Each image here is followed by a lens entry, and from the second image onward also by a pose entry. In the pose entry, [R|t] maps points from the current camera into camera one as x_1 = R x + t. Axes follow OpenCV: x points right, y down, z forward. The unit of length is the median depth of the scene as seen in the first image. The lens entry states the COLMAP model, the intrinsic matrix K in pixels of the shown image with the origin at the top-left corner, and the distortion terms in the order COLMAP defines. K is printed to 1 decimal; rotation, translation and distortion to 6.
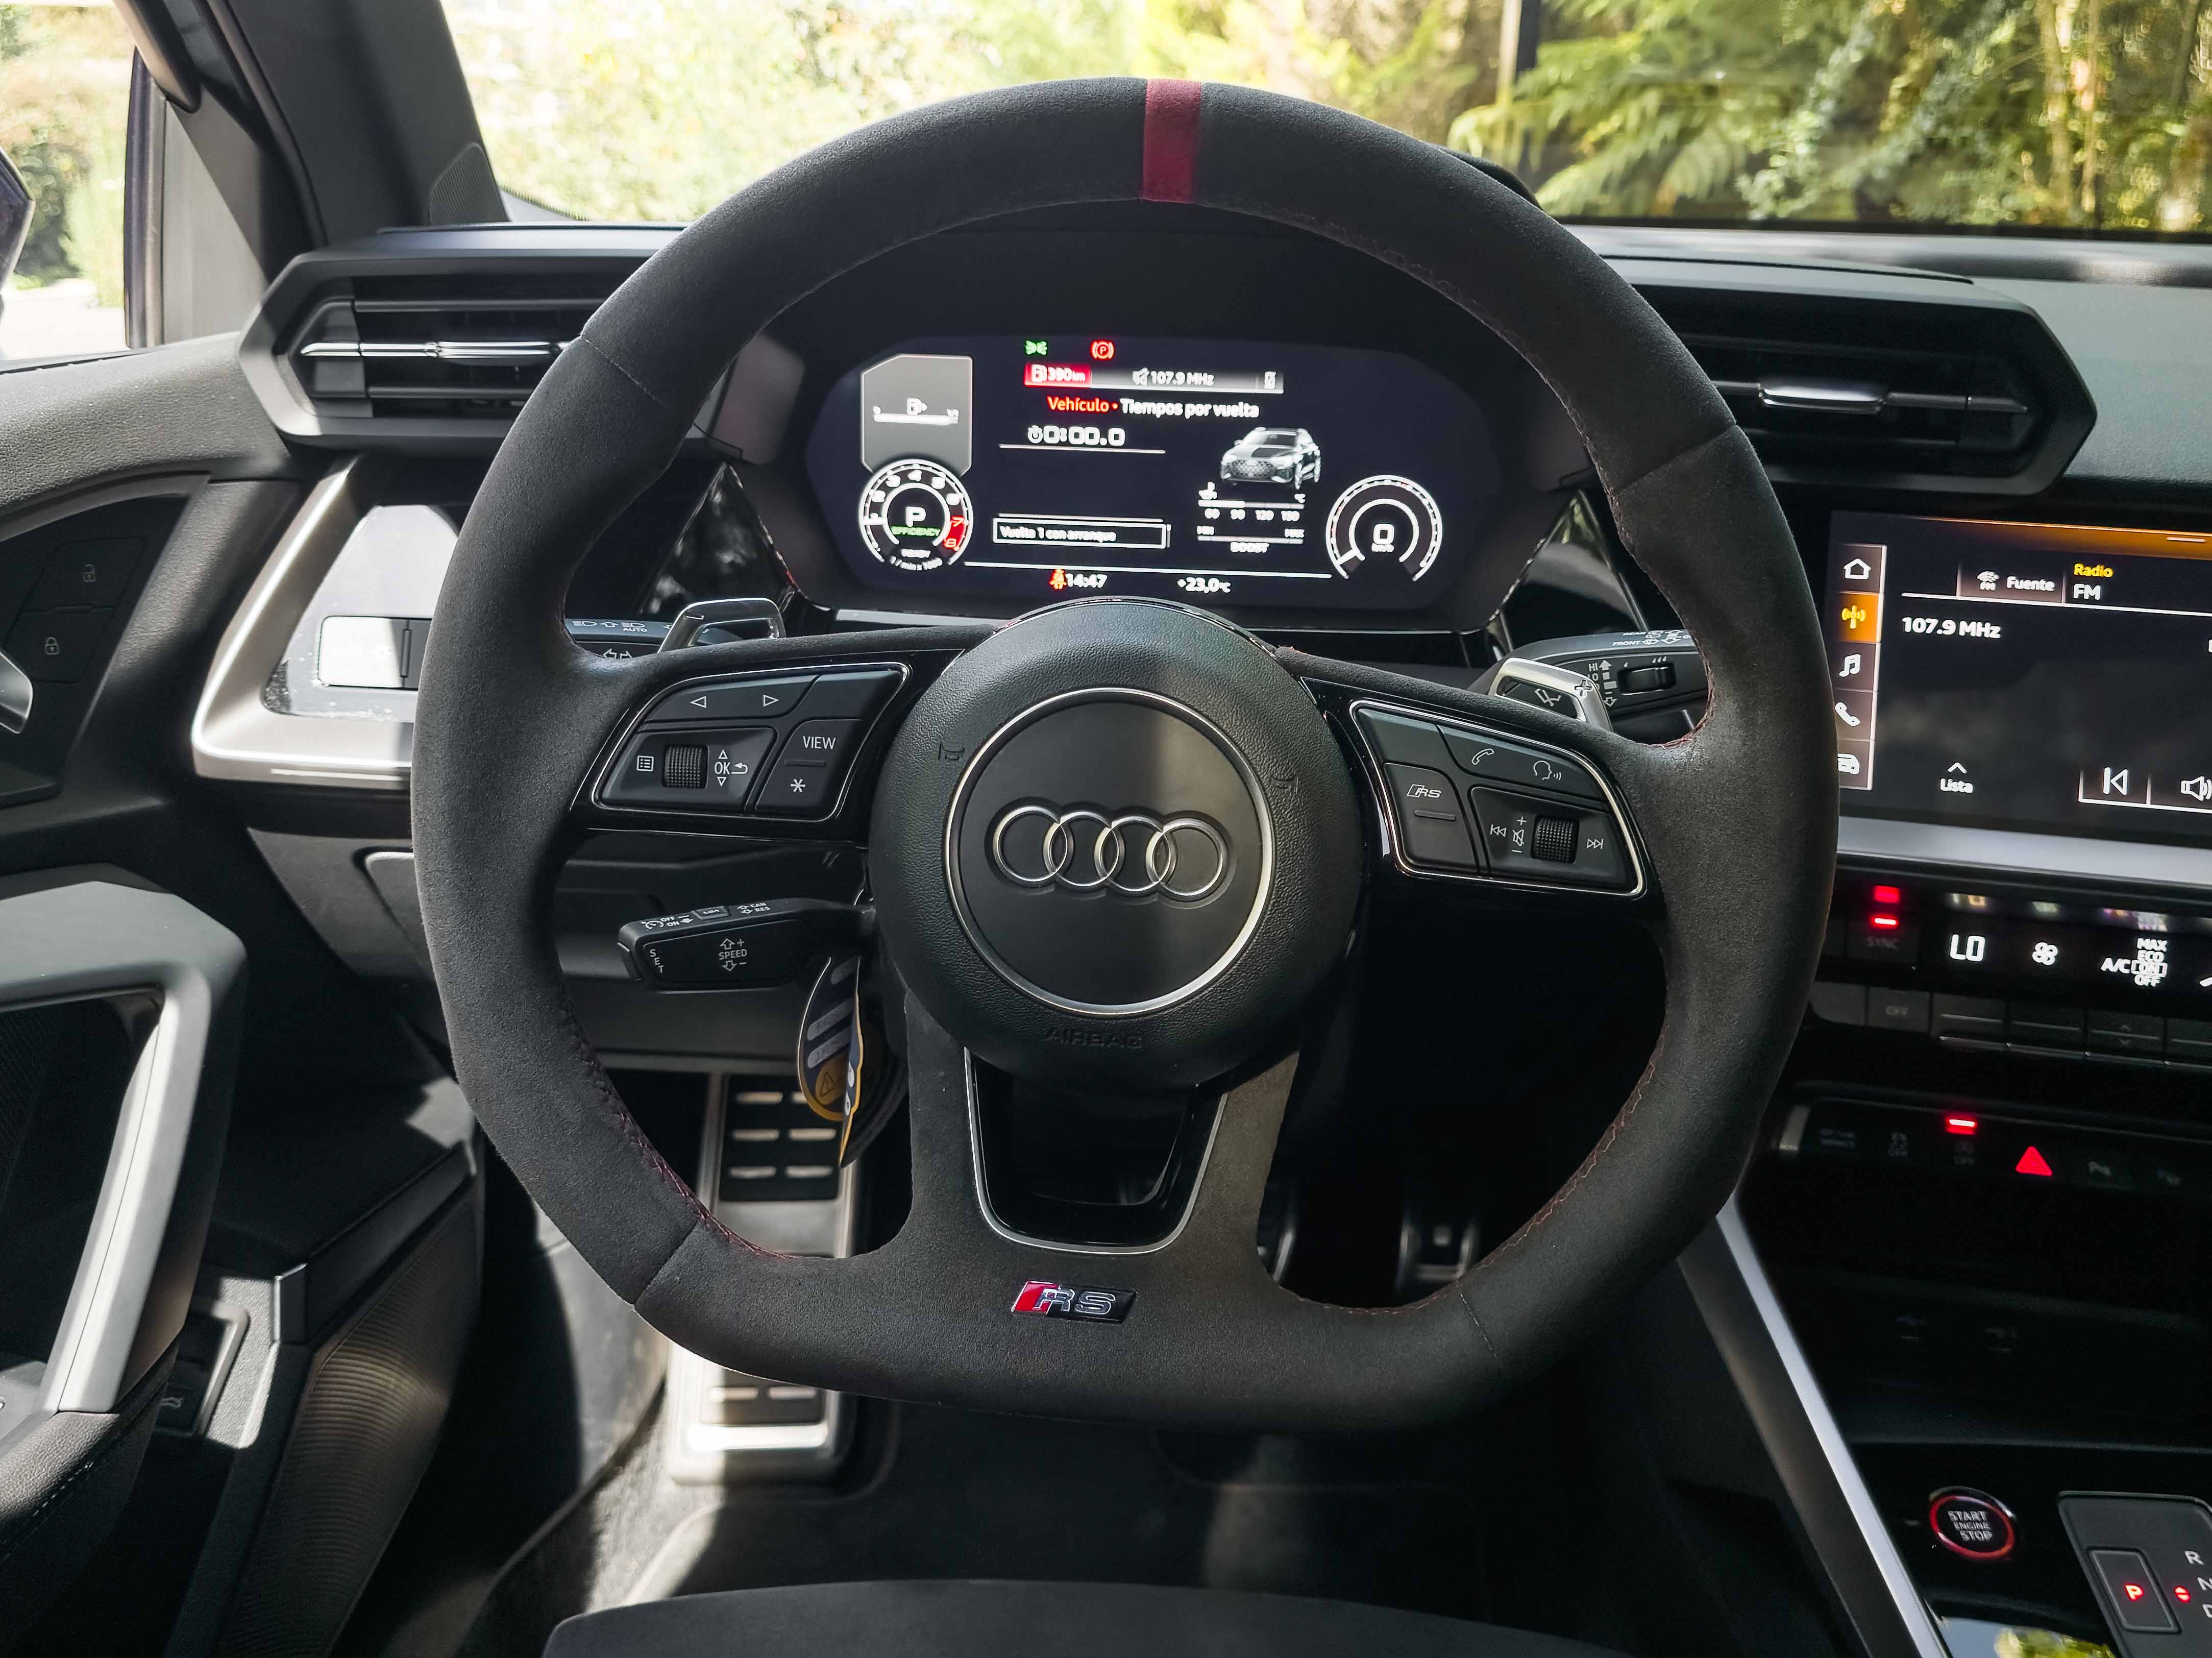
lens RADIAL K [[1993.1, 0, 1150.9], [0, 1993.1, 792.9], [0, 0, 1]] dist [0.095596, -0.139330]
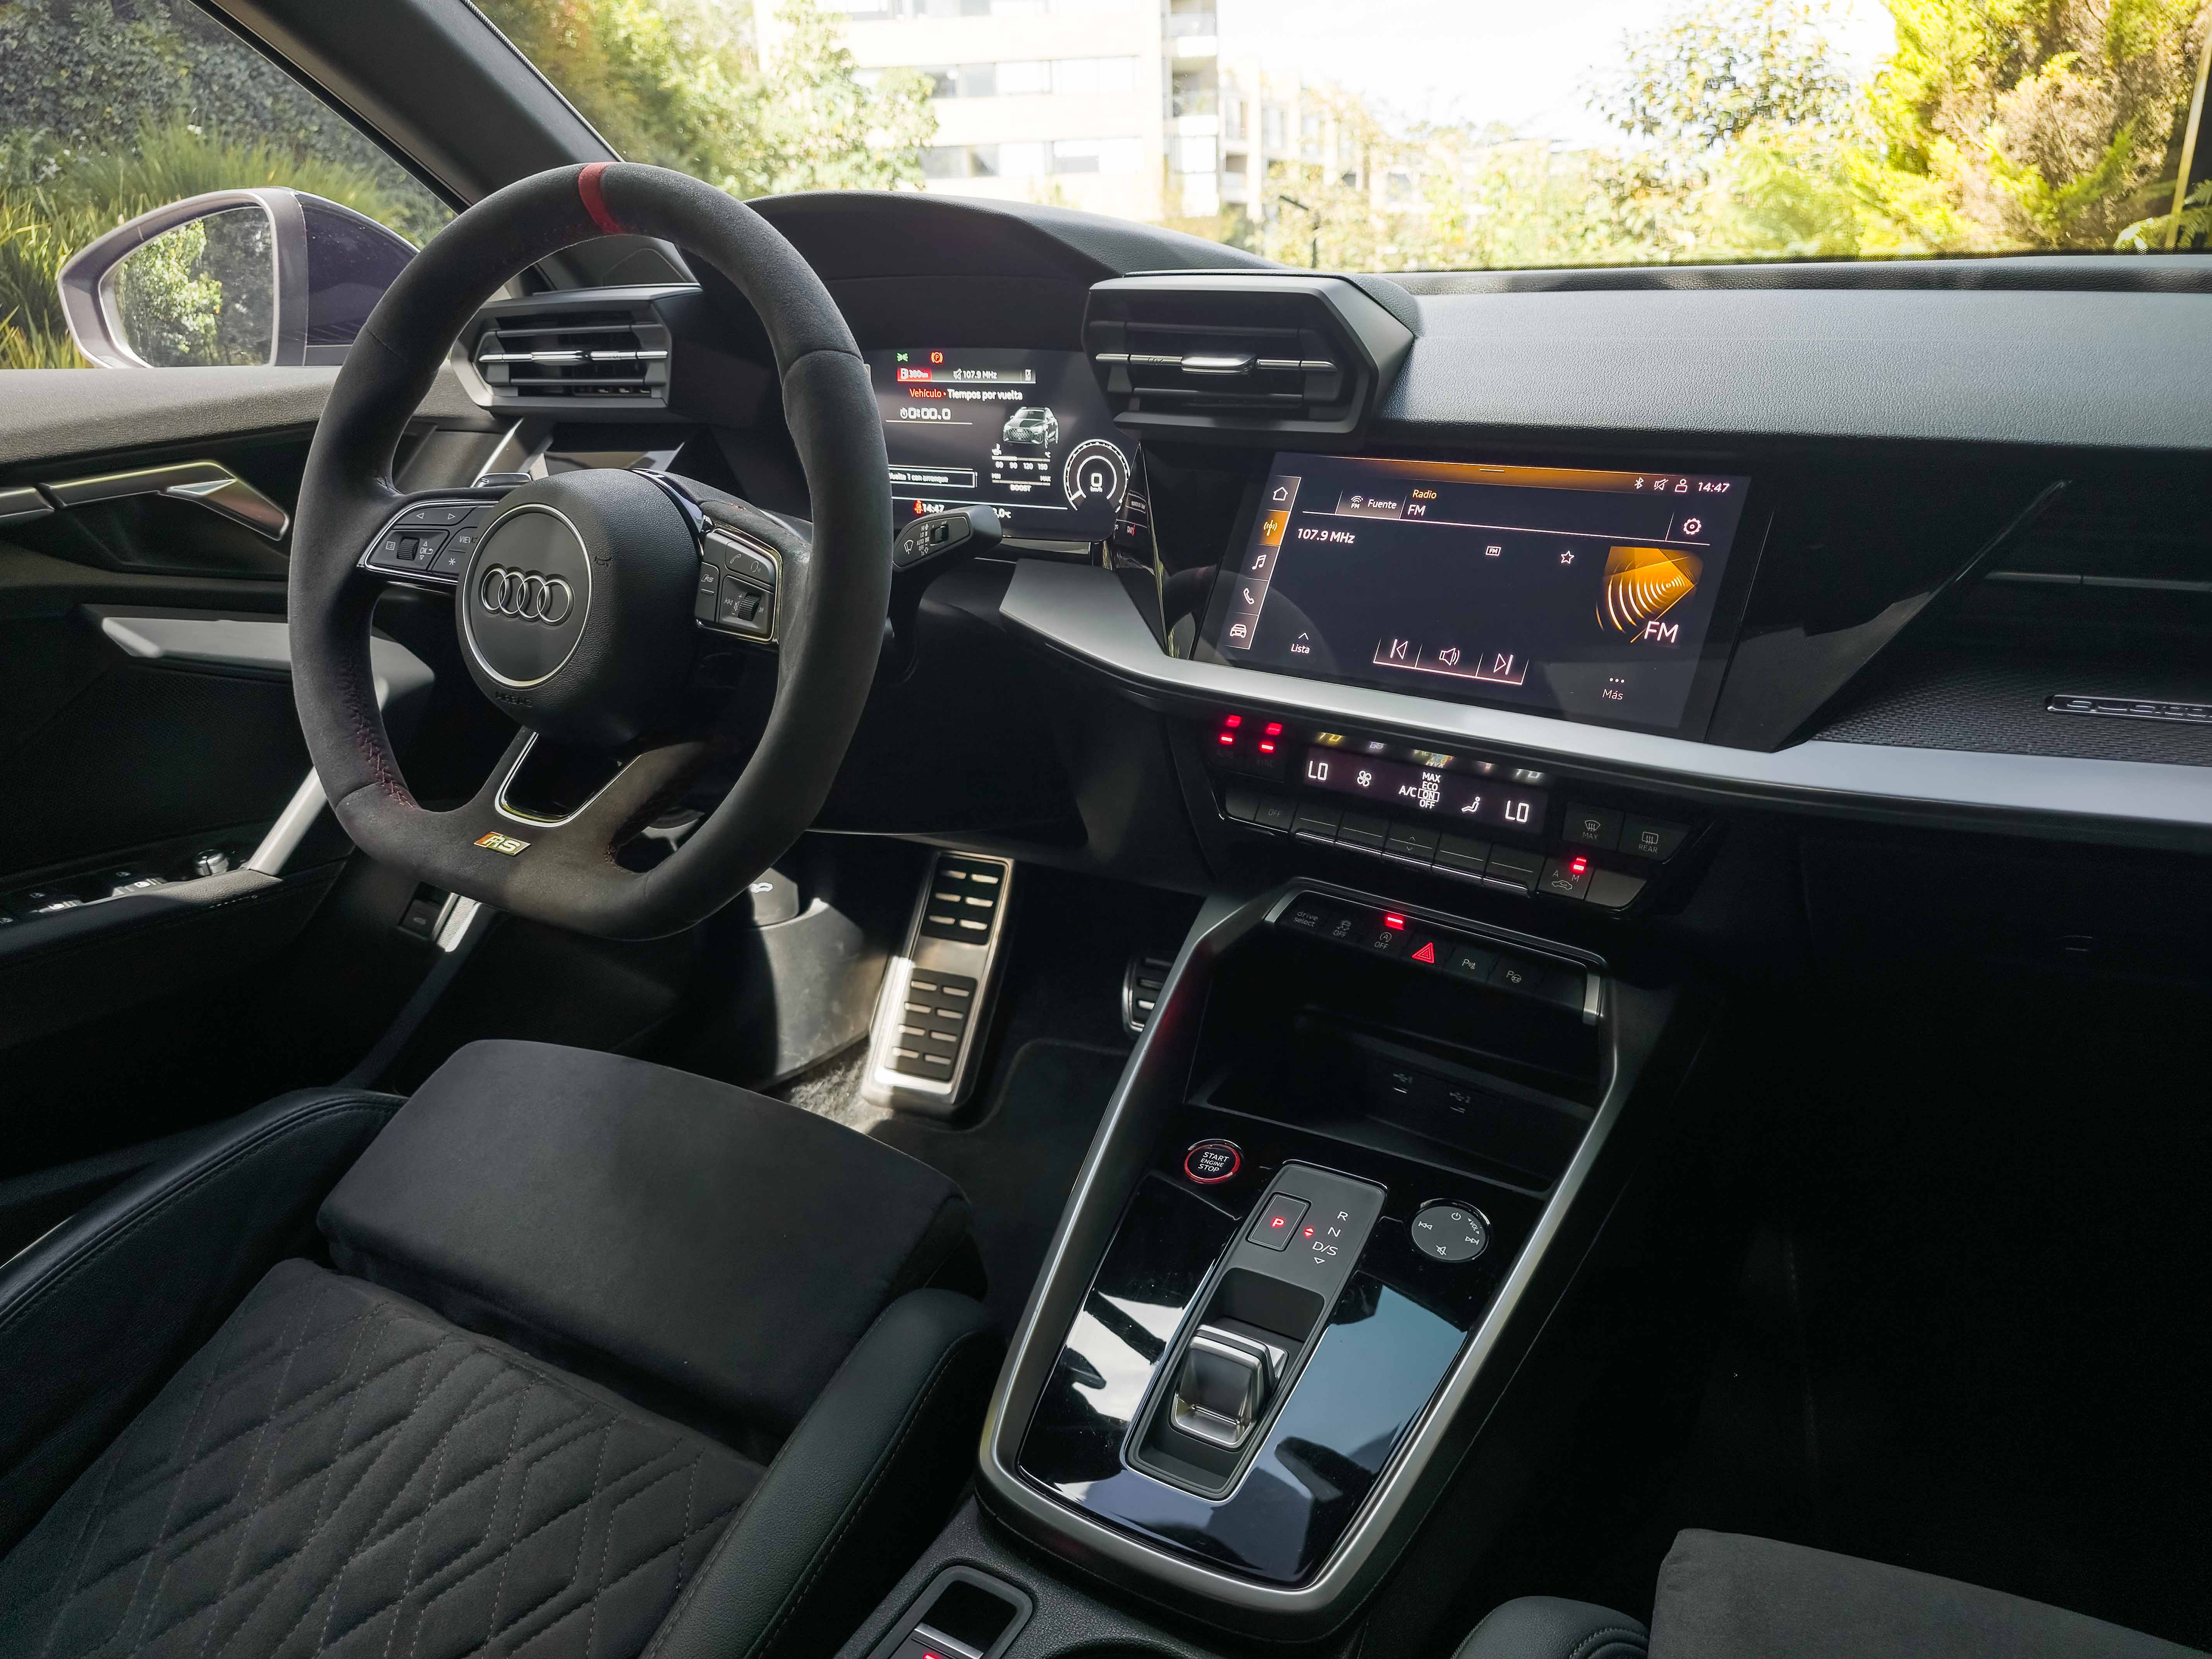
lens RADIAL K [[1509.2, 0, 1114.5], [0, 1509.2, 805.1], [0, 0, 1]] dist [0.042590, -0.046830]
pose [[0.885374, 0.107172, -0.452357, 0.663259], [-0.103919, 0.994067, 0.032119, 0.072204], [0.453115, 0.018571, 0.891259, 0.018468]]
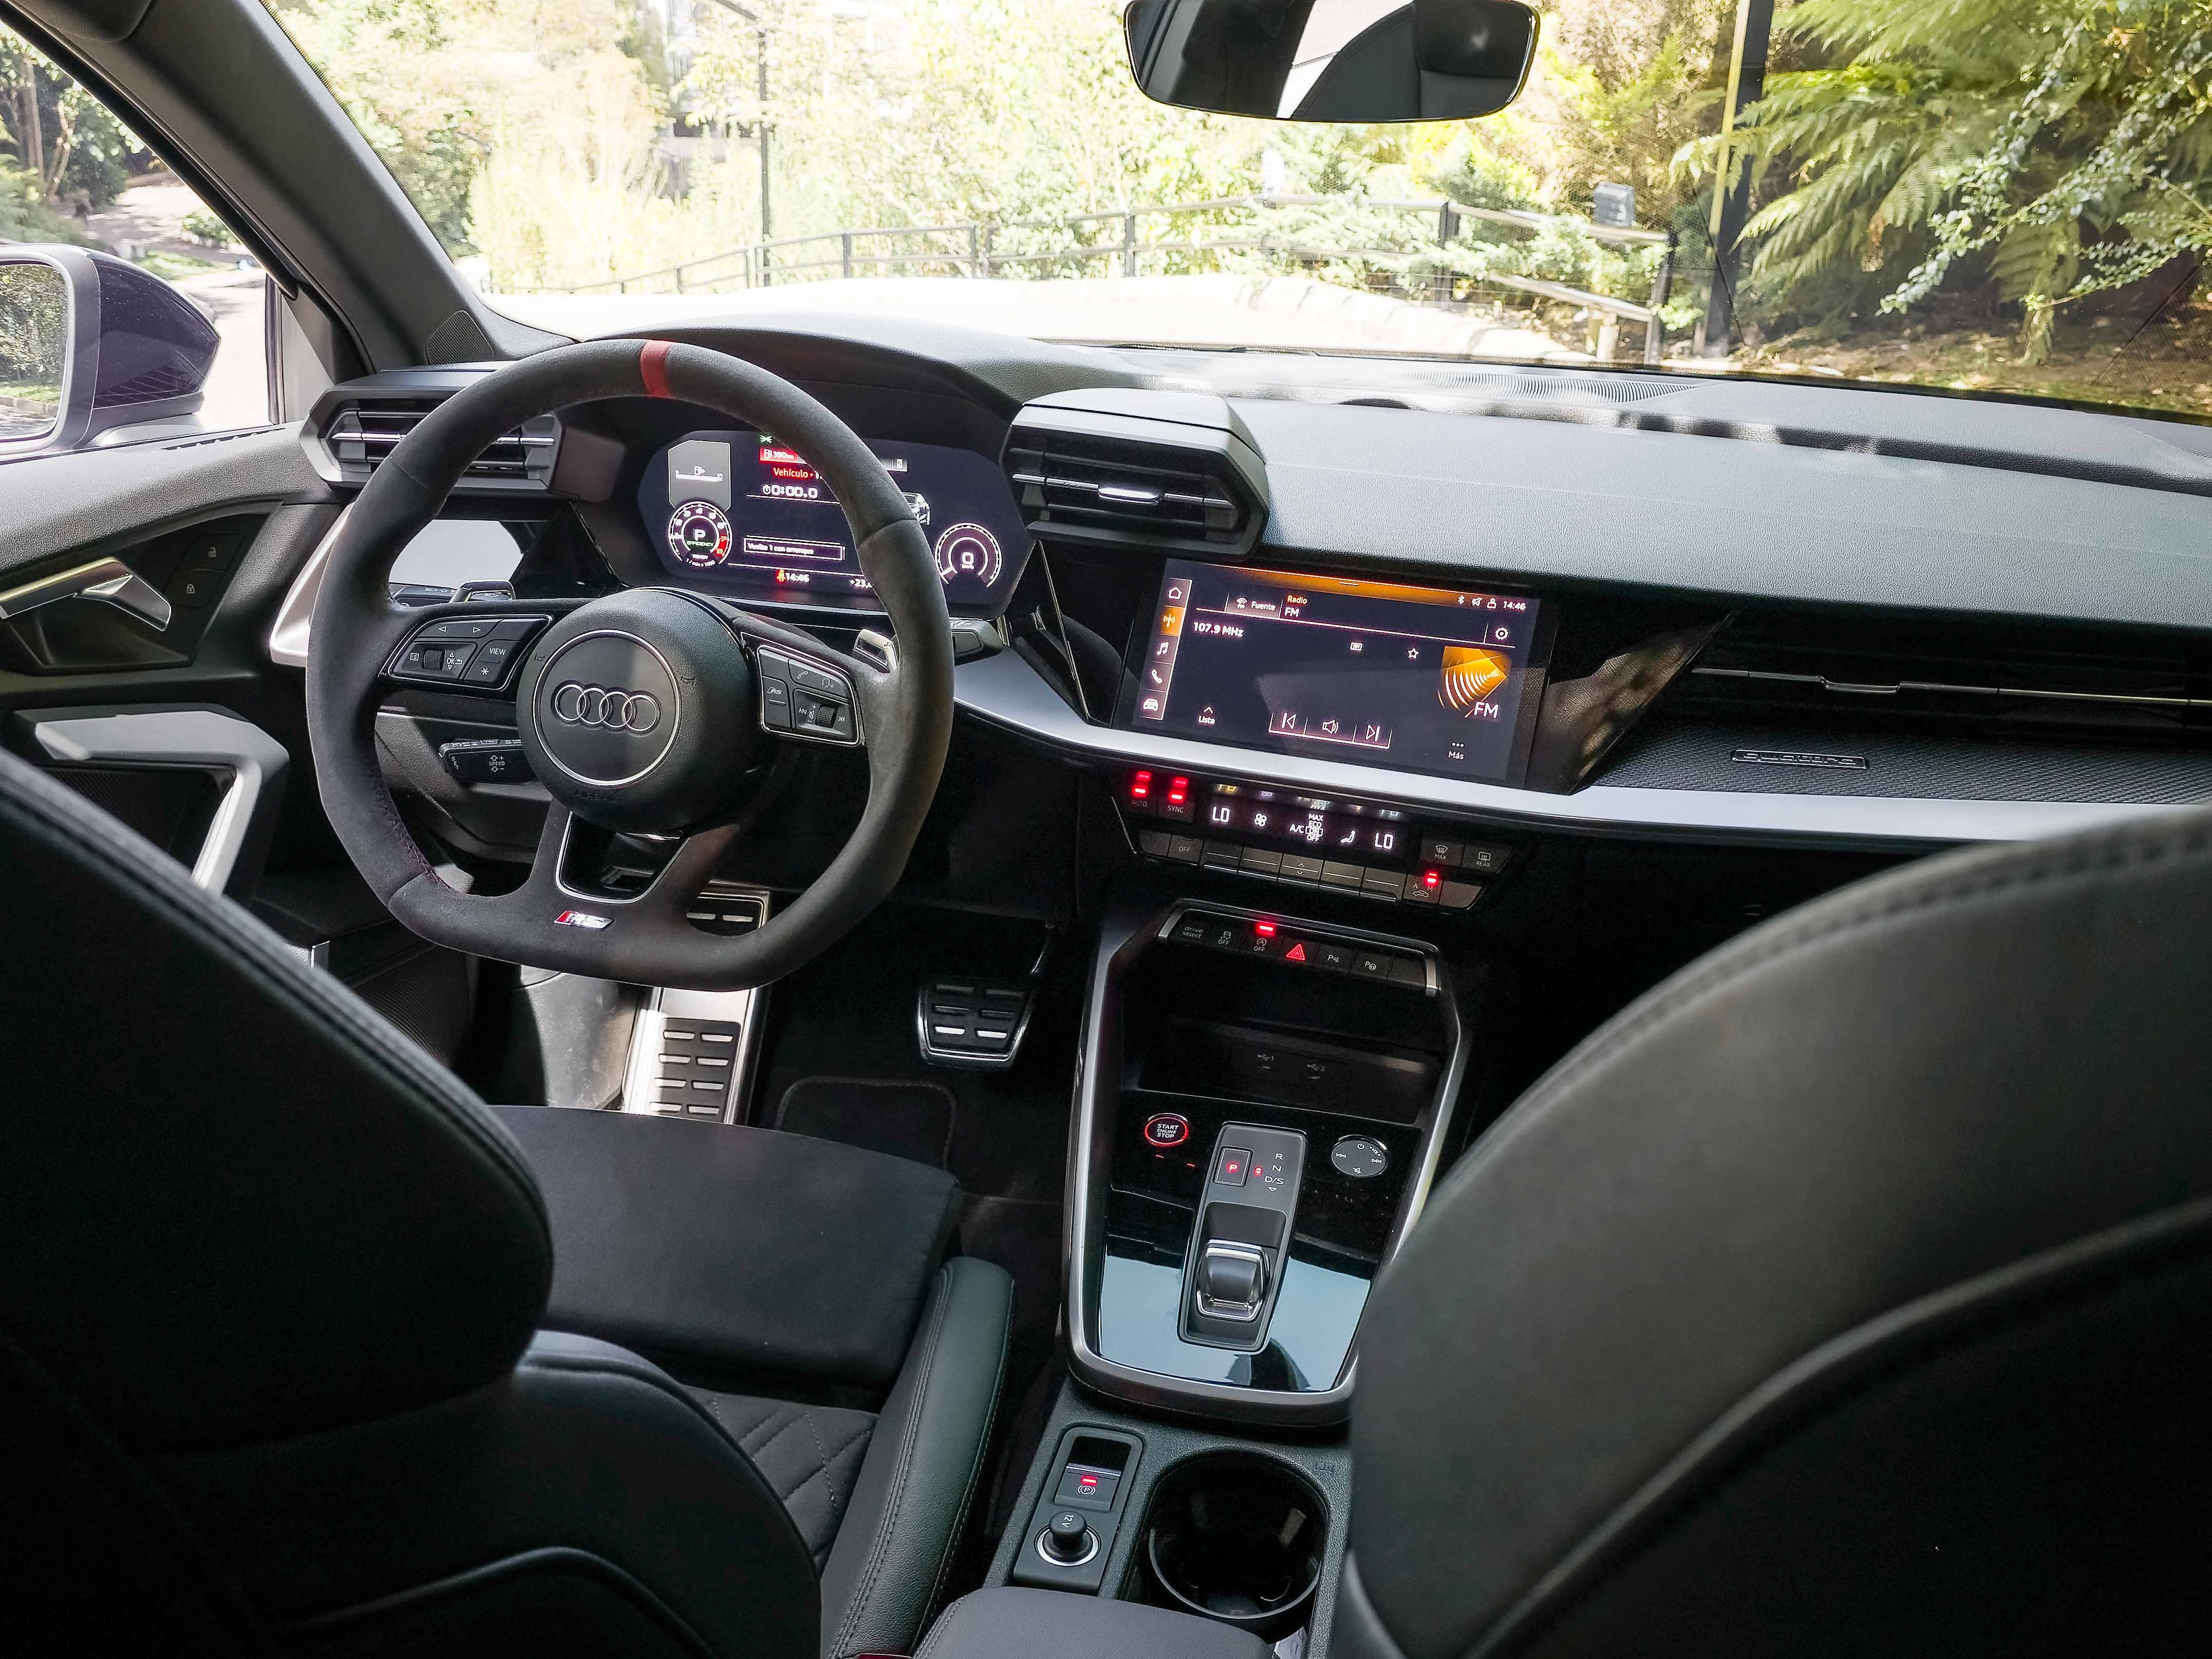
lens RADIAL K [[1992.8, 0, 1150.9], [0, 1992.8, 793.5], [0, 0, 1]] dist [0.095596, -0.139330]
pose [[0.985915, 0.059819, -0.156181, 0.540973], [-0.058722, 0.998207, 0.011633, 0.037338], [0.156597, -0.002298, 0.987660, -0.615640]]
